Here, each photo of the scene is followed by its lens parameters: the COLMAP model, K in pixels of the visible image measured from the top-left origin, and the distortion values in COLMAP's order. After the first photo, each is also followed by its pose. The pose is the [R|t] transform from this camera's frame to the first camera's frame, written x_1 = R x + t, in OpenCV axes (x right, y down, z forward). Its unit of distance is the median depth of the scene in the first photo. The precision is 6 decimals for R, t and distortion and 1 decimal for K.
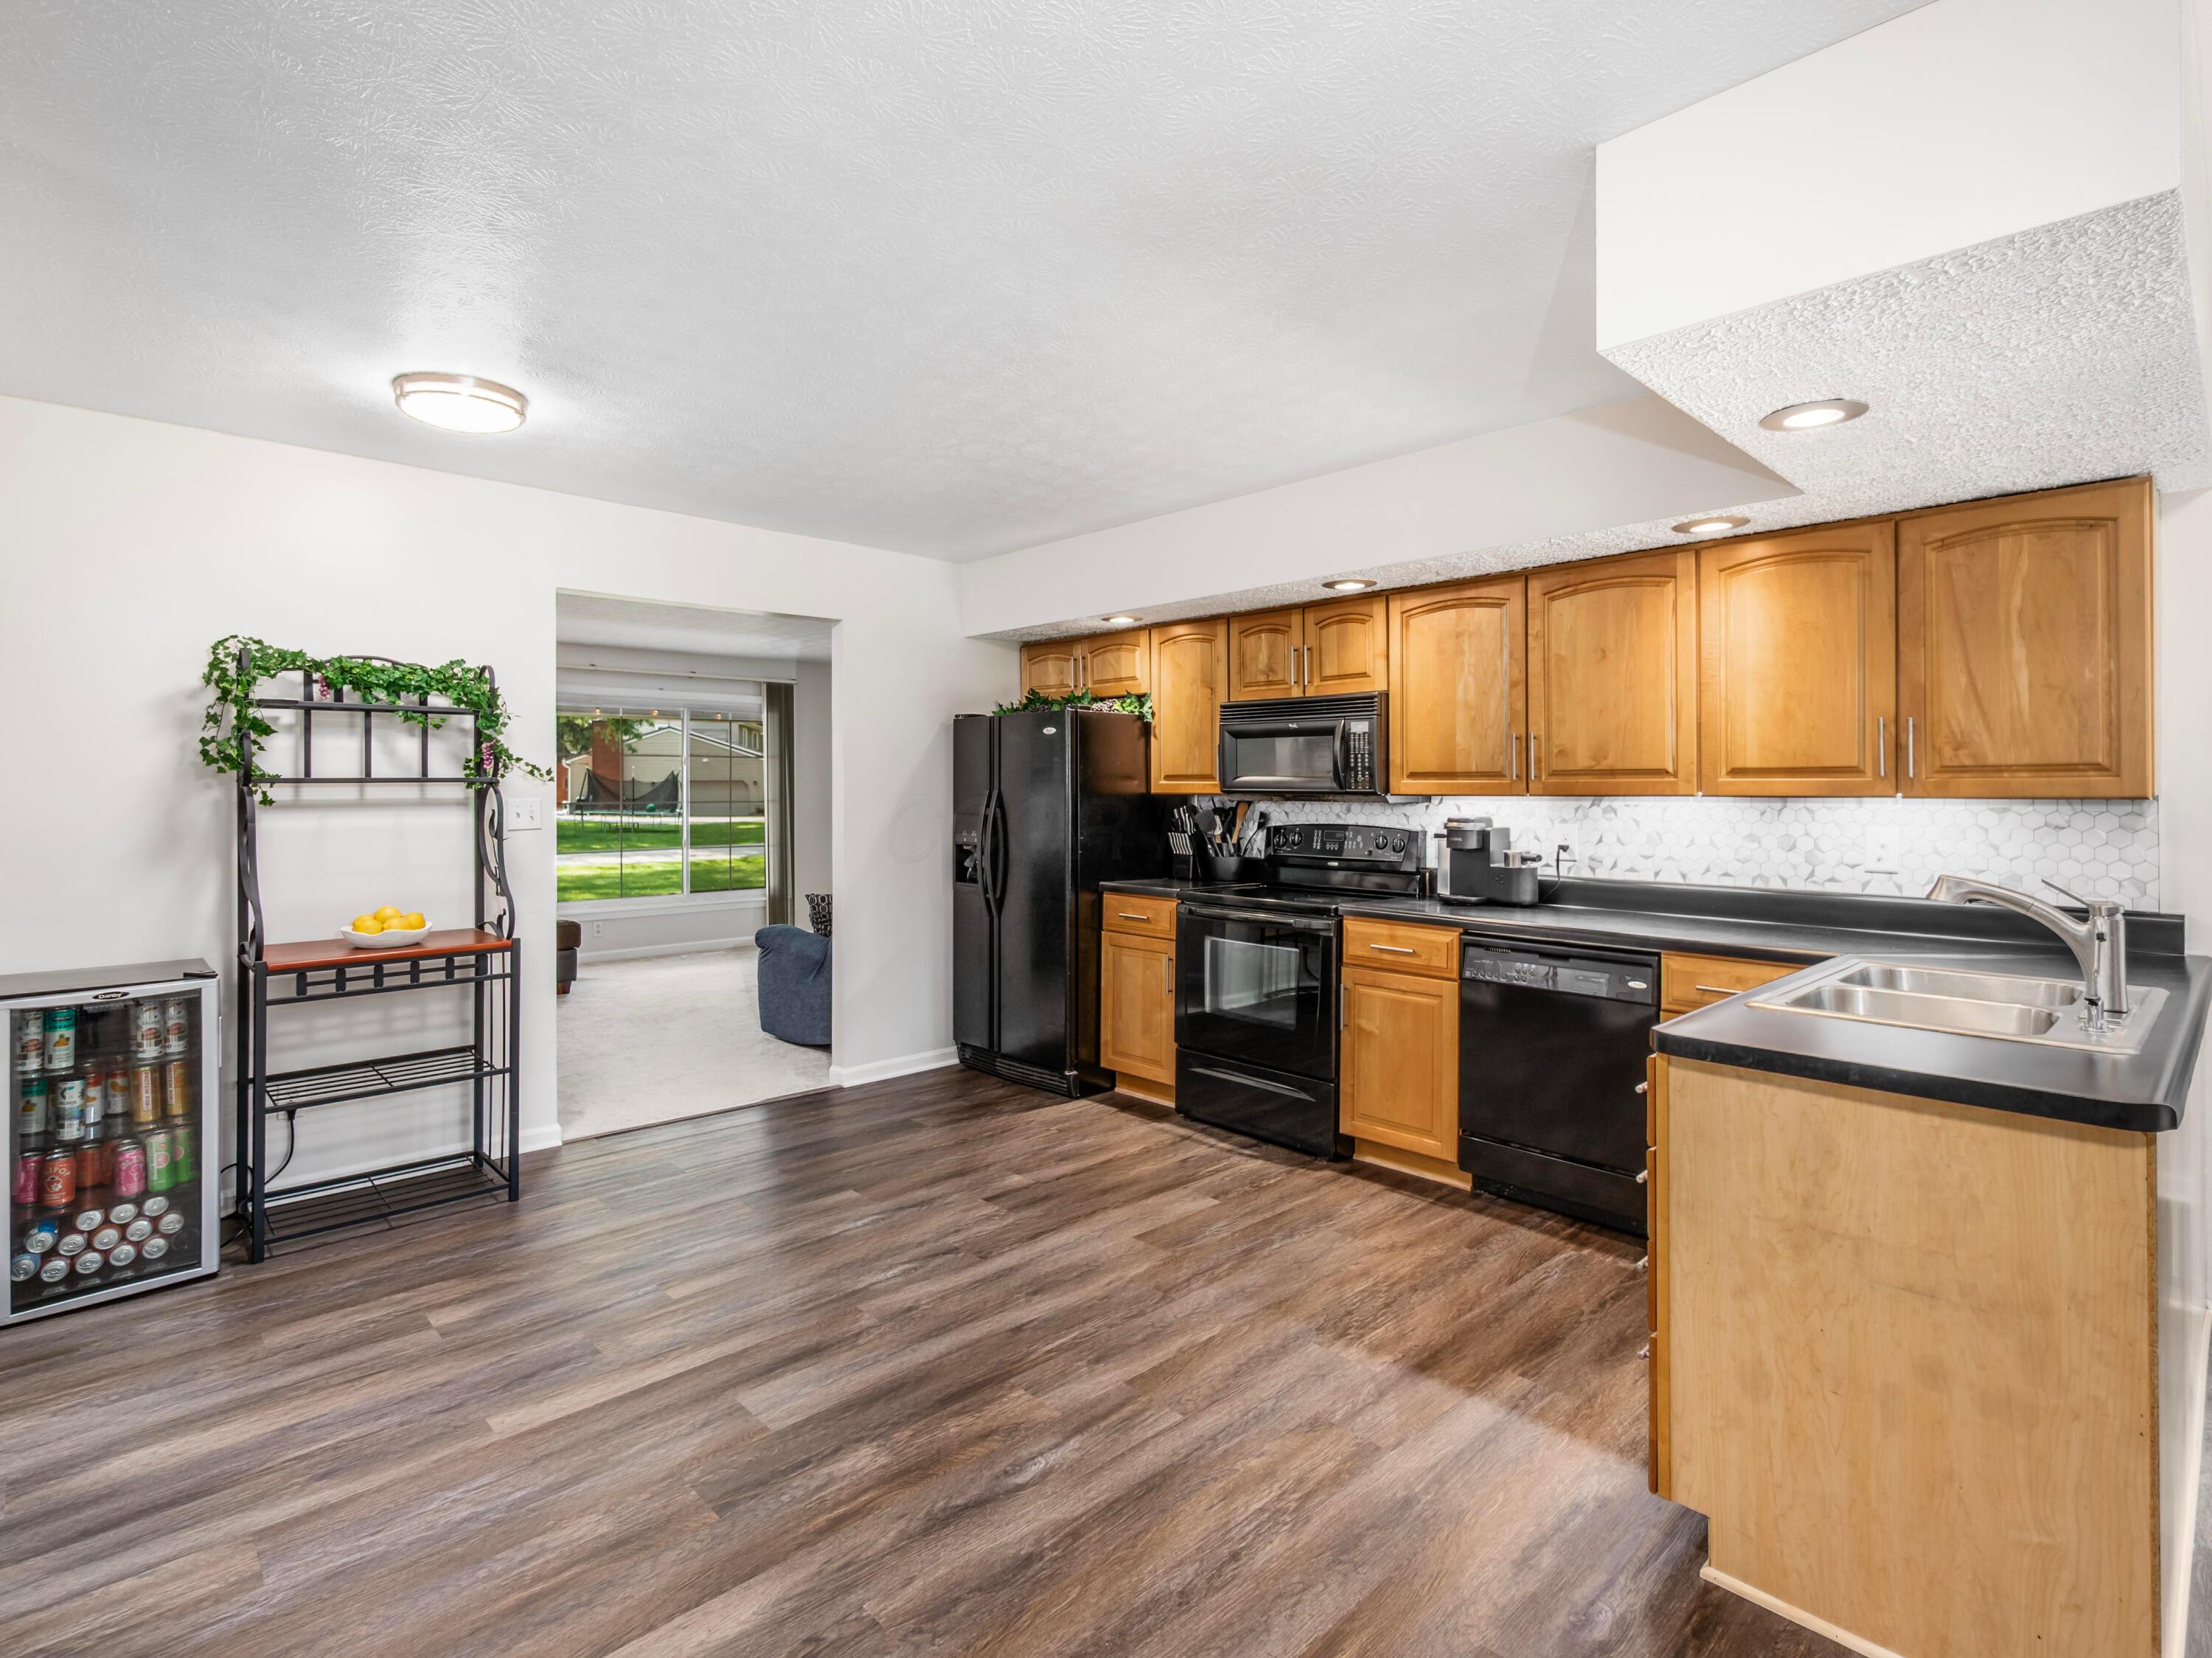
lens RADIAL K [[1094.9, 0, 1102.8], [0, 1094.9, 762.0], [0, 0, 1]] dist [0.000588, 0.000395]
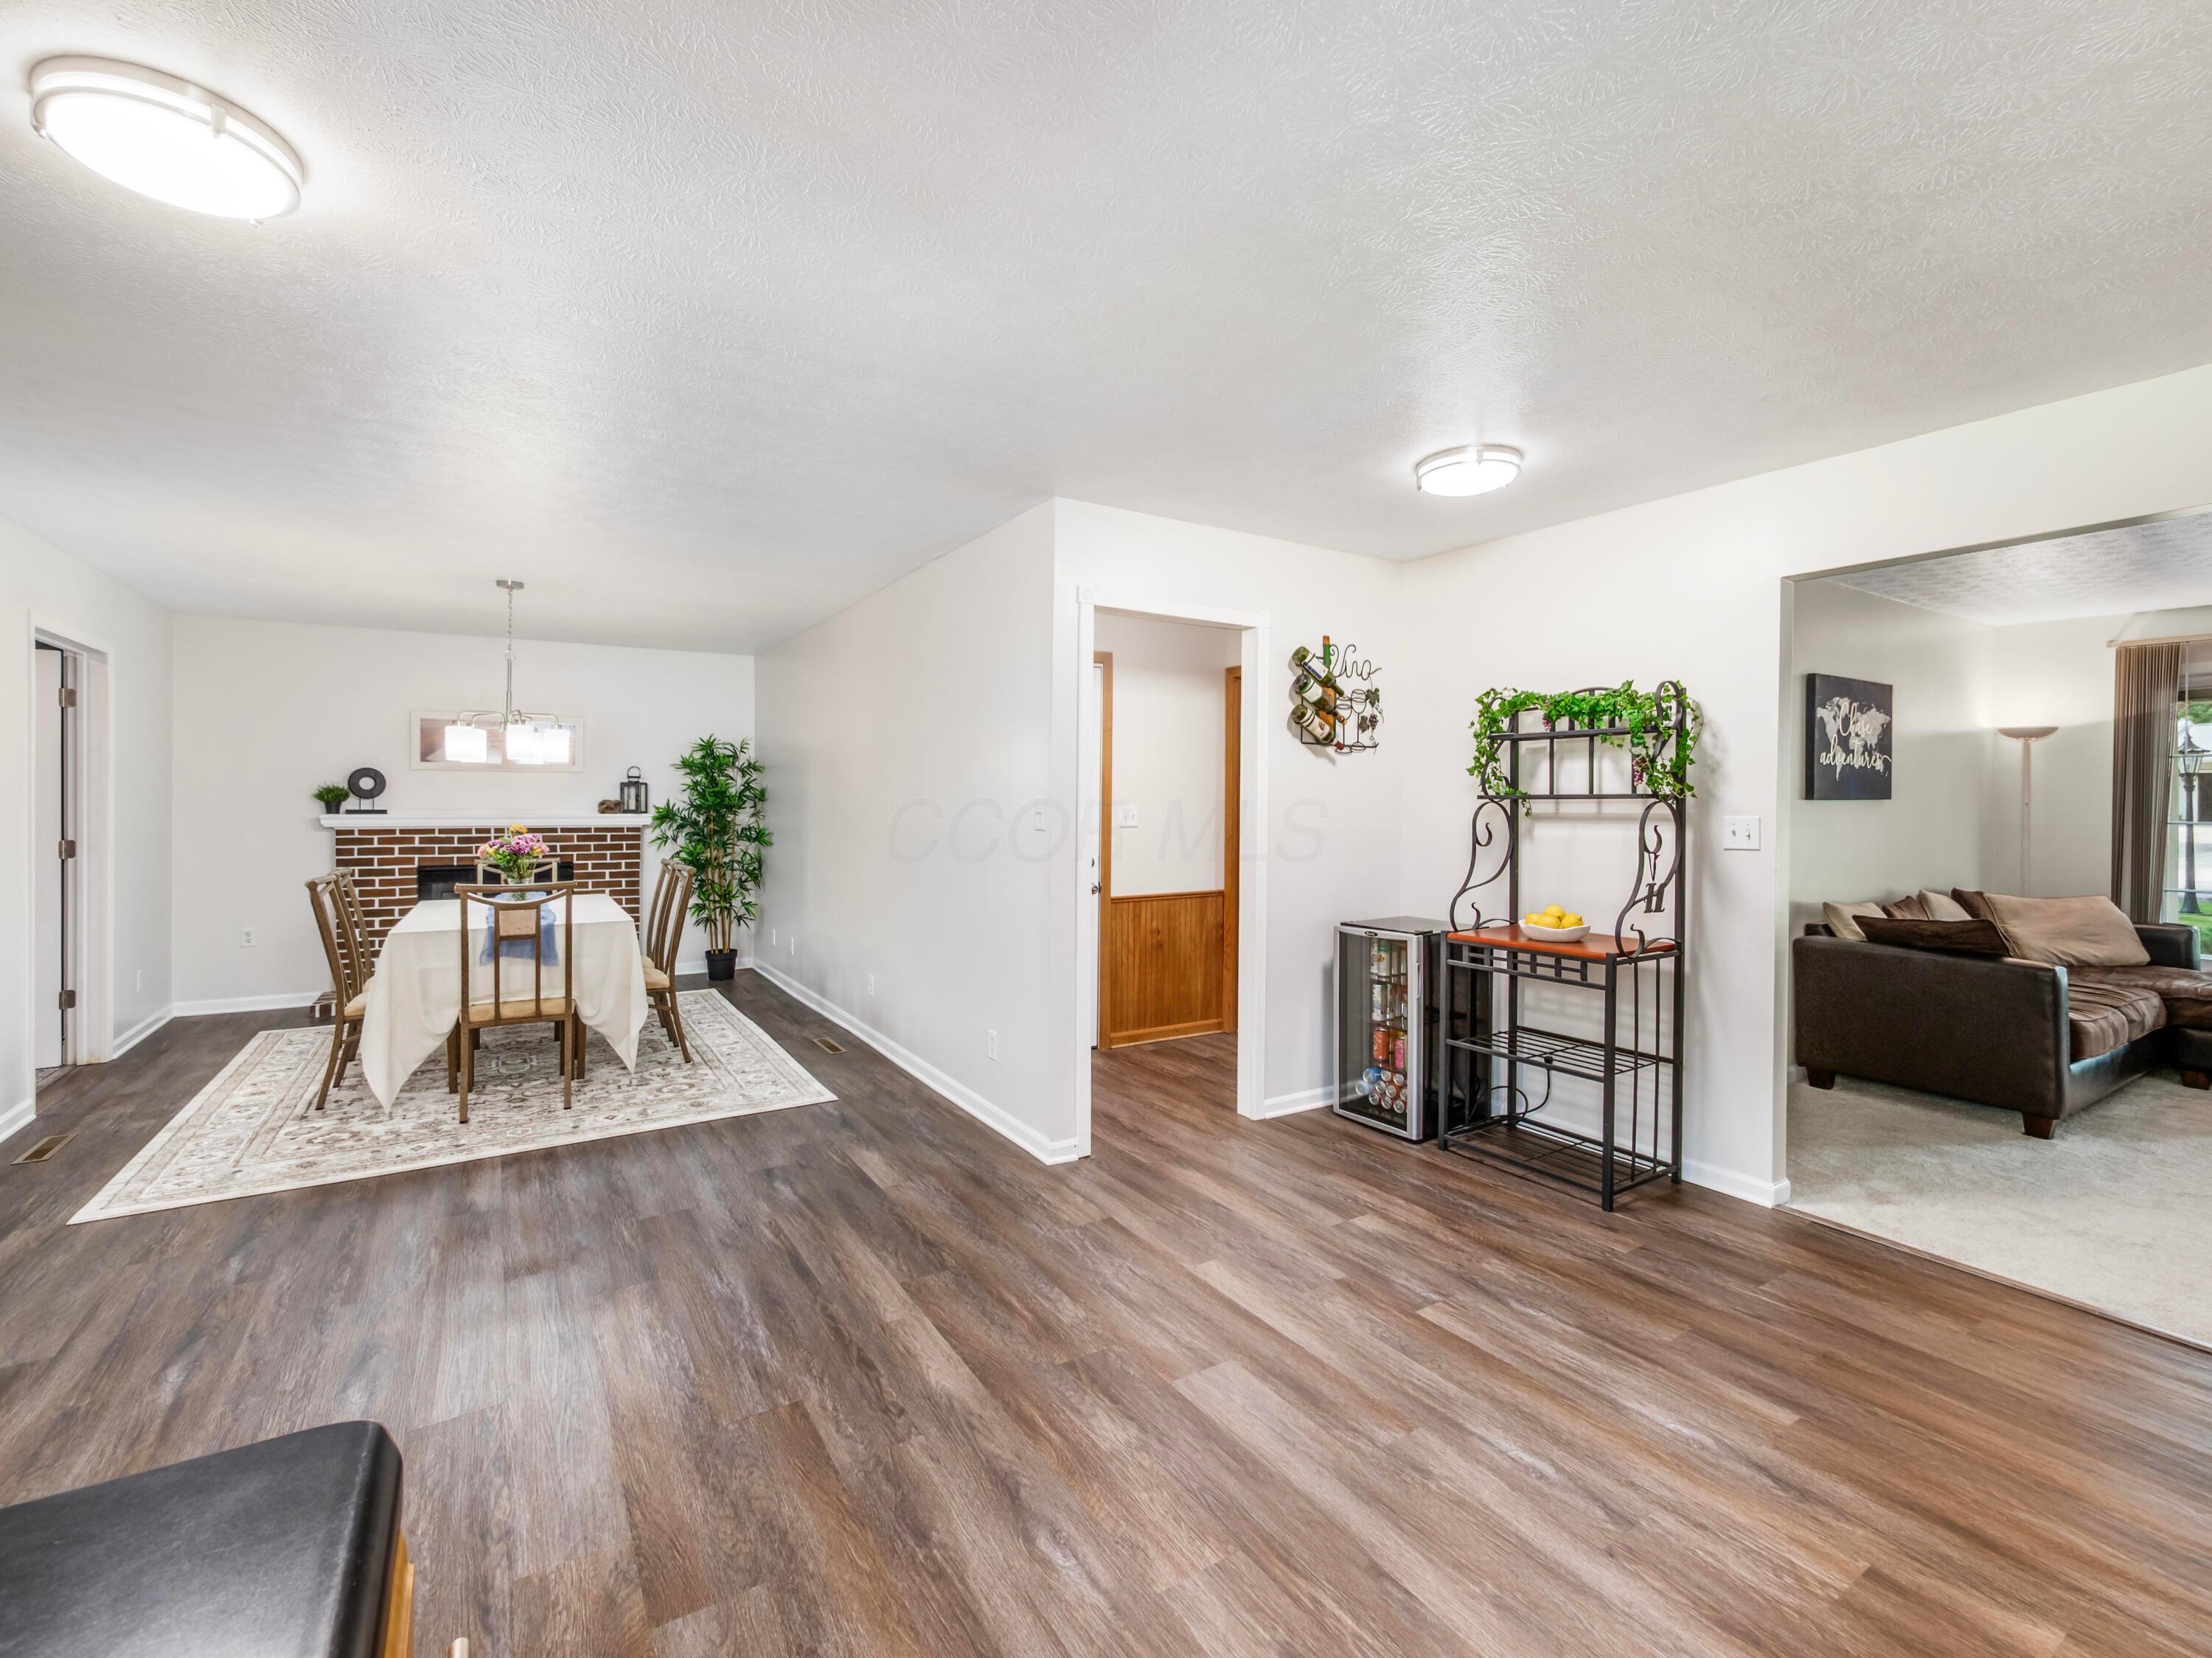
lens RADIAL K [[967.3, 0, 1105.3], [0, 967.3, 800.8], [0, 0, 1]] dist [-0.001838, 0.000058]
pose [[-0.195184, 0.002545, -0.980763, 0.413594], [0.019519, 0.999809, -0.001290, 0.012633], [0.980572, -0.019395, -0.195196, 0.699828]]
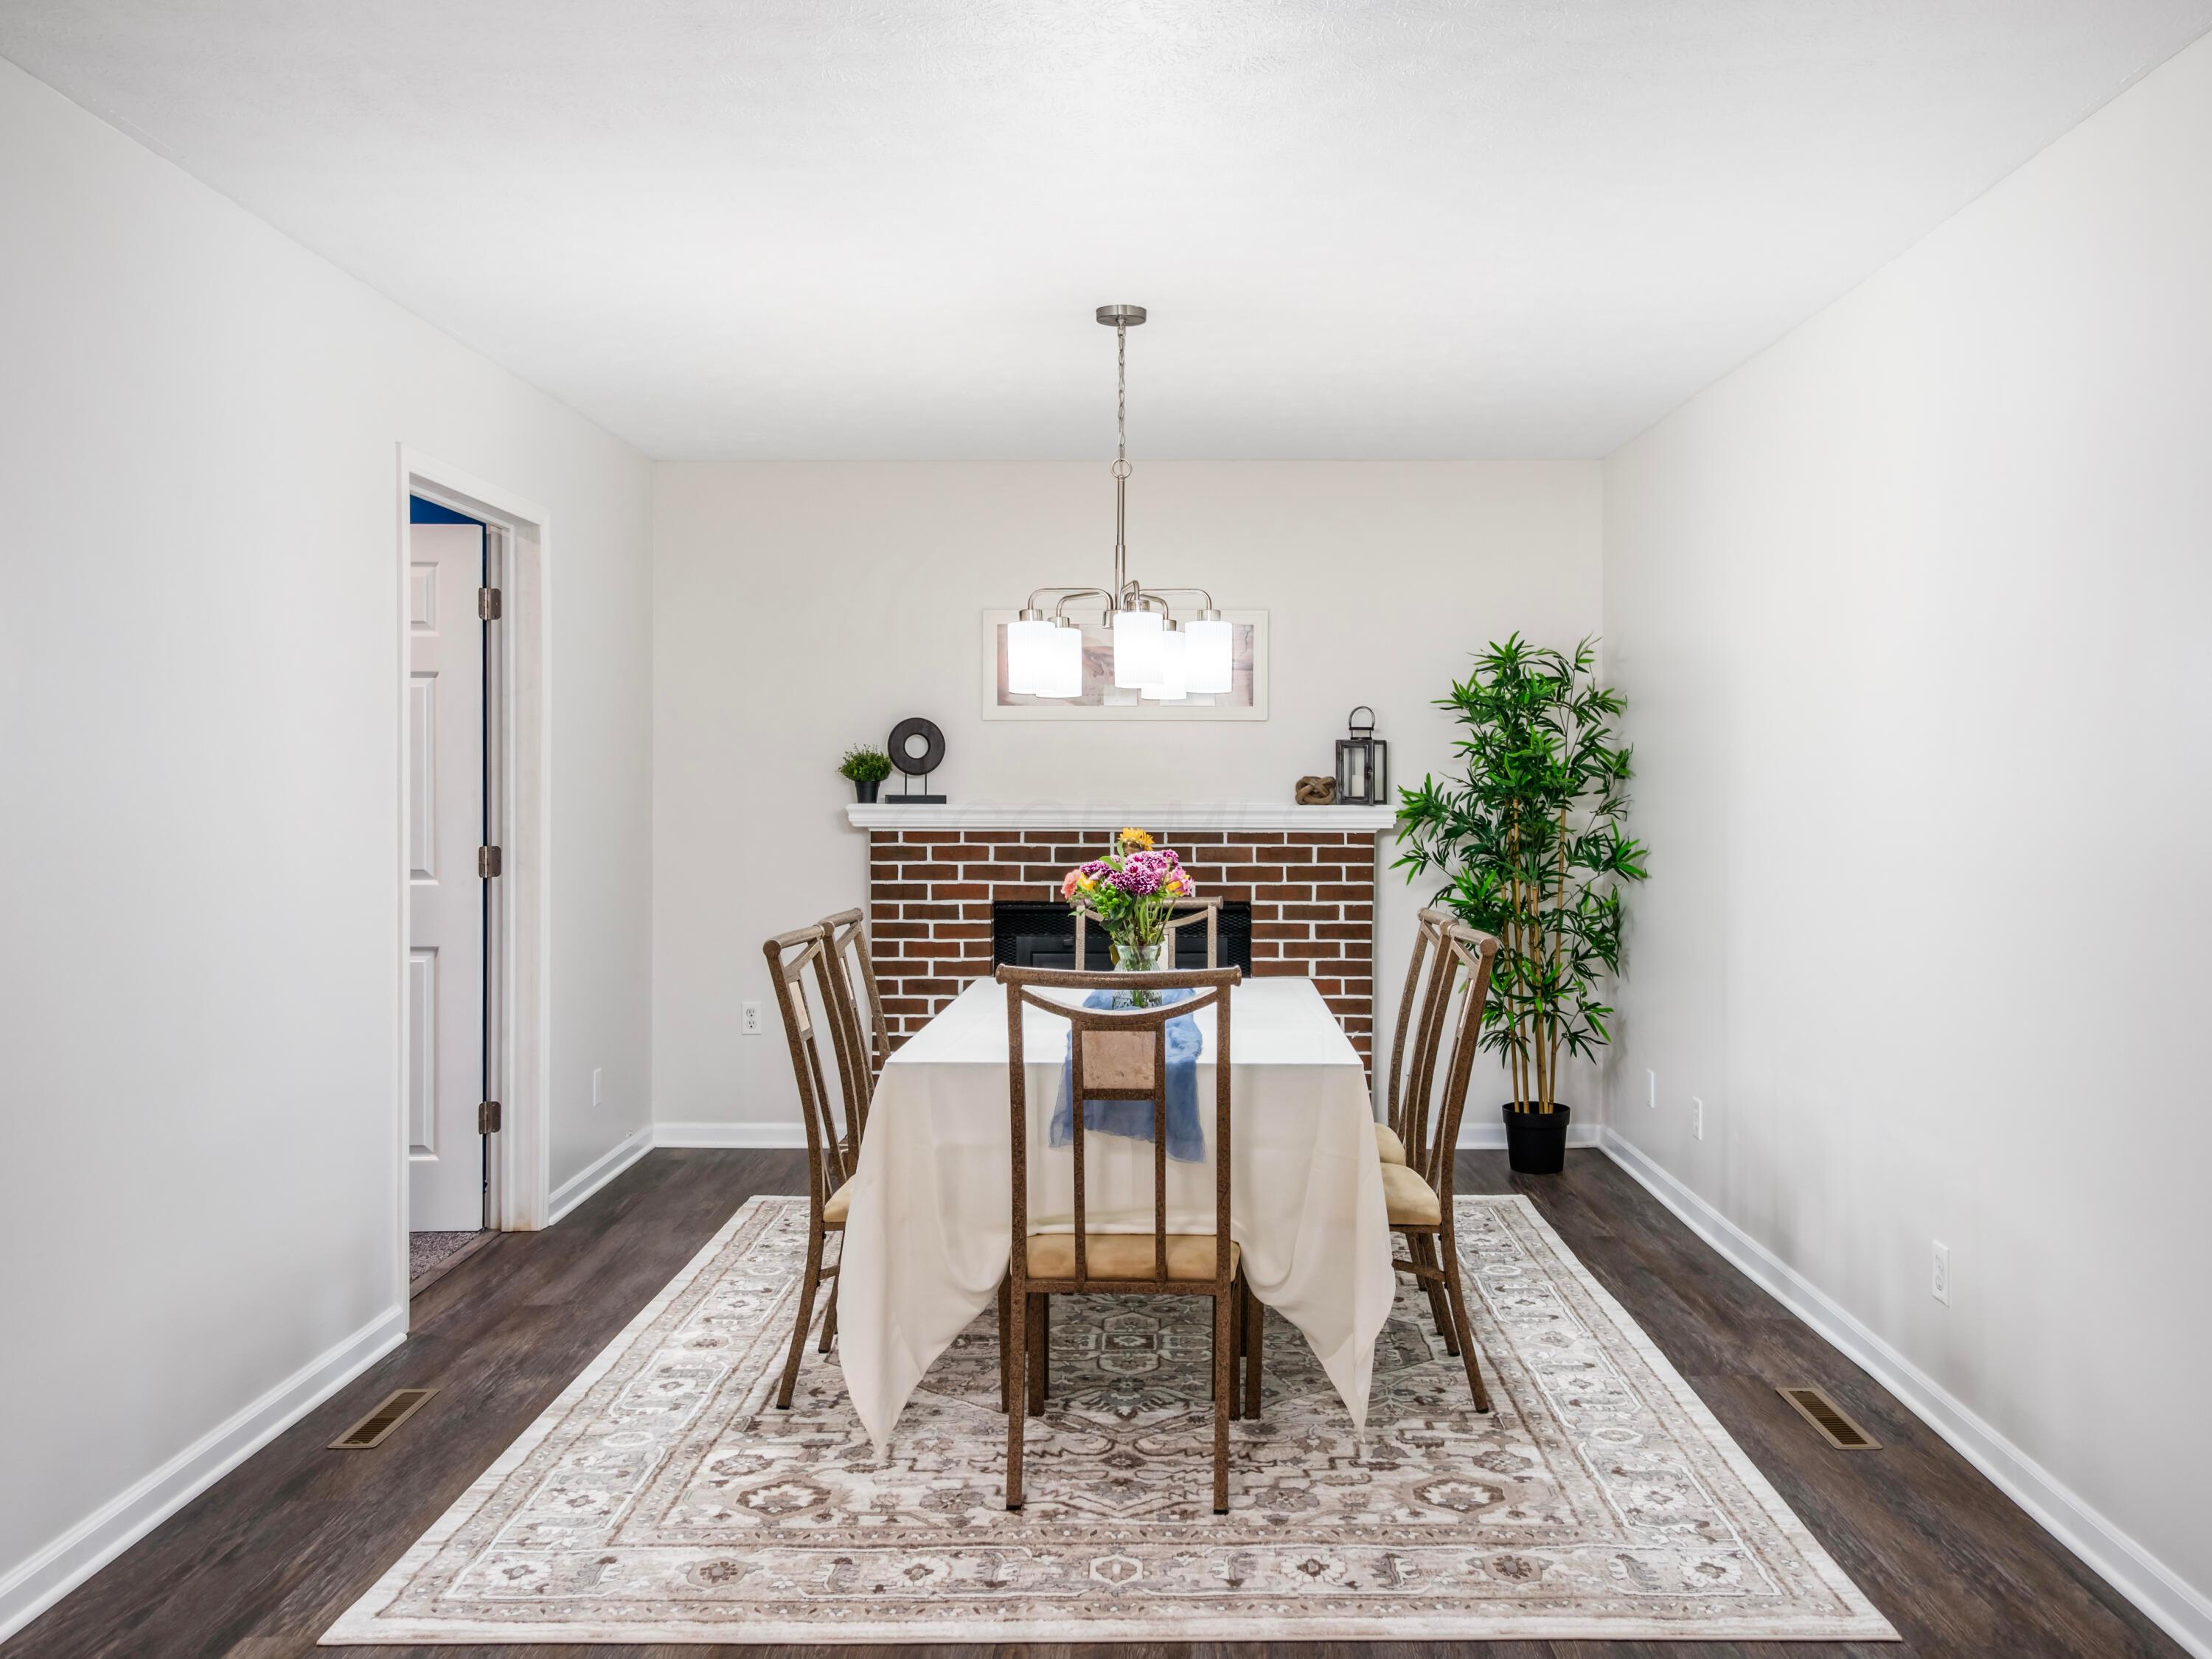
lens RADIAL K [[1823.7, 0, 1179.0], [0, 1823.7, 787.3], [0, 0, 1]] dist [0.008001, 0.004771]
pose [[-0.680909, 0.006624, -0.732338, 0.093662], [0.017761, 0.999814, -0.007471, 0.010490], [0.732153, -0.018094, -0.680900, 0.454572]]
